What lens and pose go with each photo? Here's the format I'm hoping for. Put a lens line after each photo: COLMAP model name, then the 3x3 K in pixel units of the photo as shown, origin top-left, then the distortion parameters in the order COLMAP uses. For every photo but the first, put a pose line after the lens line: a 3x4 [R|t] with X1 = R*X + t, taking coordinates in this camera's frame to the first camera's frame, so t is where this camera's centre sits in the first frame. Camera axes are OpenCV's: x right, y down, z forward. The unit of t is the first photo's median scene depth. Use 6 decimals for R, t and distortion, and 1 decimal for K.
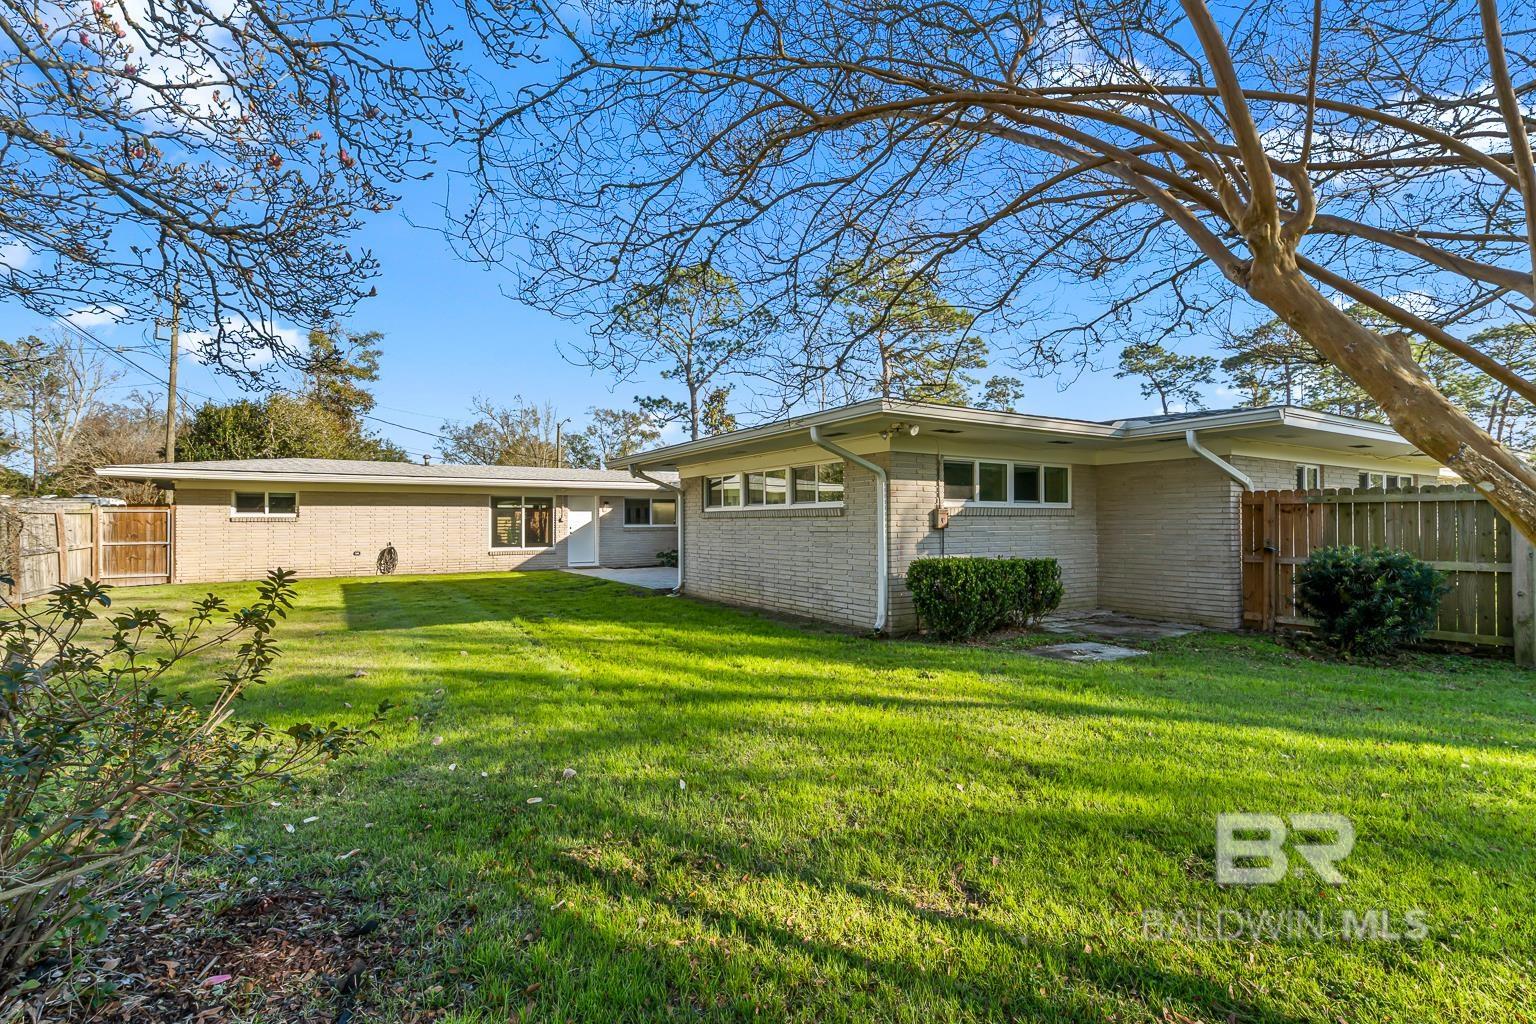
lens RADIAL K [[695.5, 0, 766.3], [0, 695.5, 502.8], [0, 0, 1]] dist [-0.003365, 0.001480]
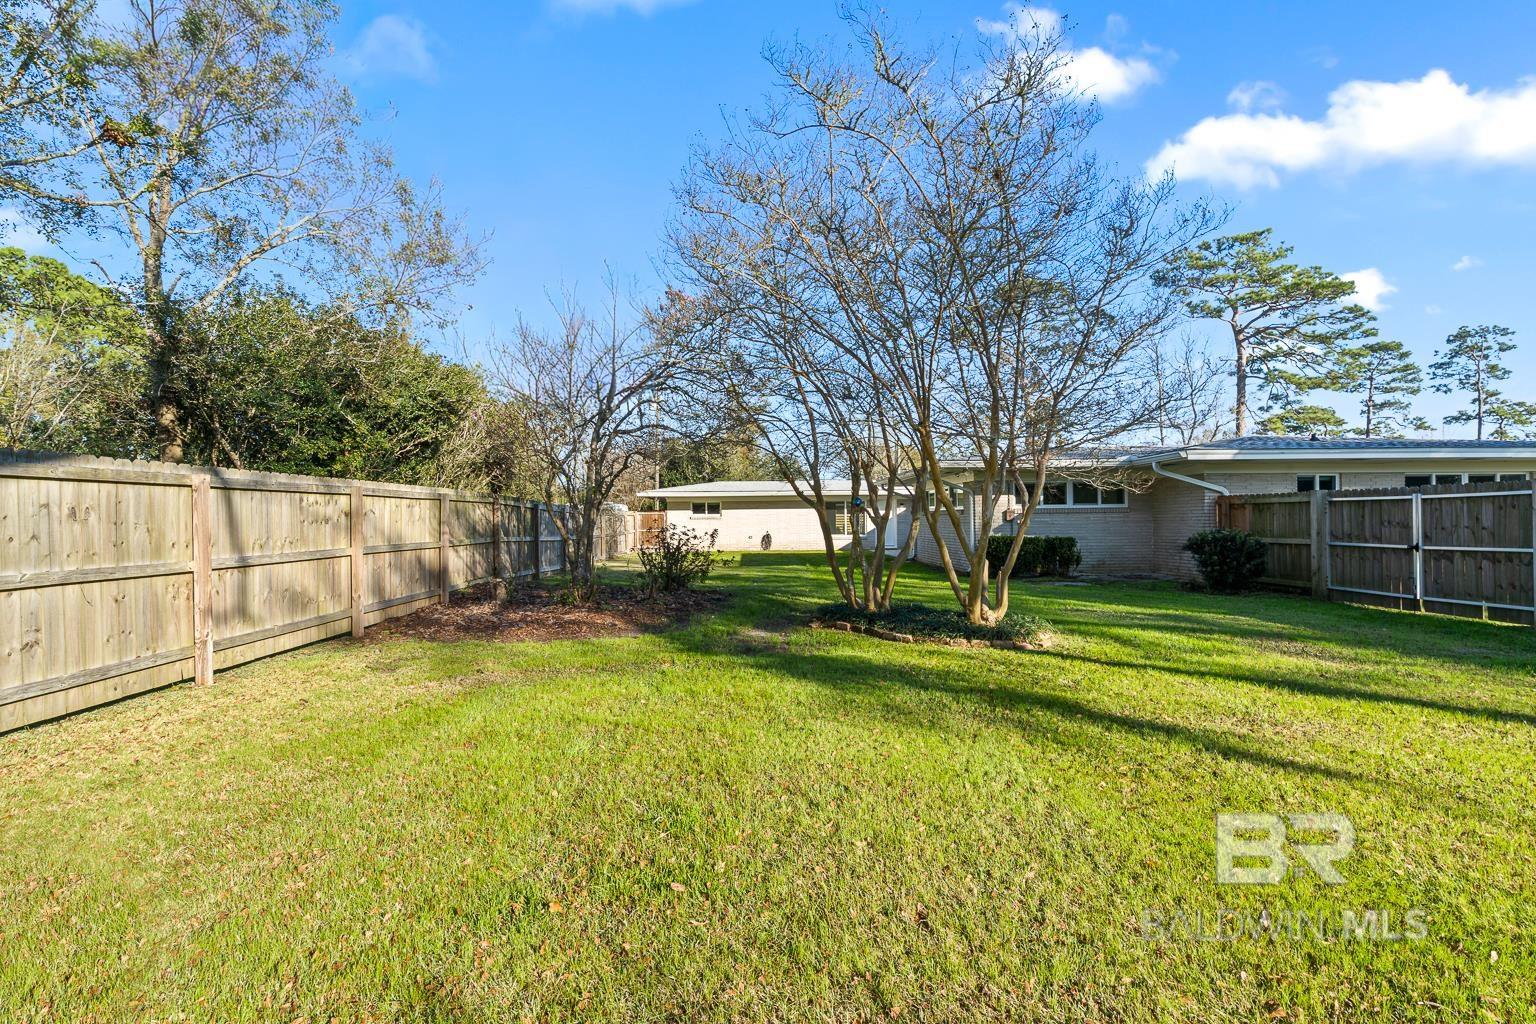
lens RADIAL K [[695.5, 0, 768.3], [0, 695.5, 513.1], [0, 0, 1]] dist [-0.003365, 0.001480]
pose [[0.864157, -0.010468, -0.503113, 0.338063], [0.021041, 0.999661, 0.015342, -0.013144], [0.502782, -0.023844, 0.864084, -0.495802]]
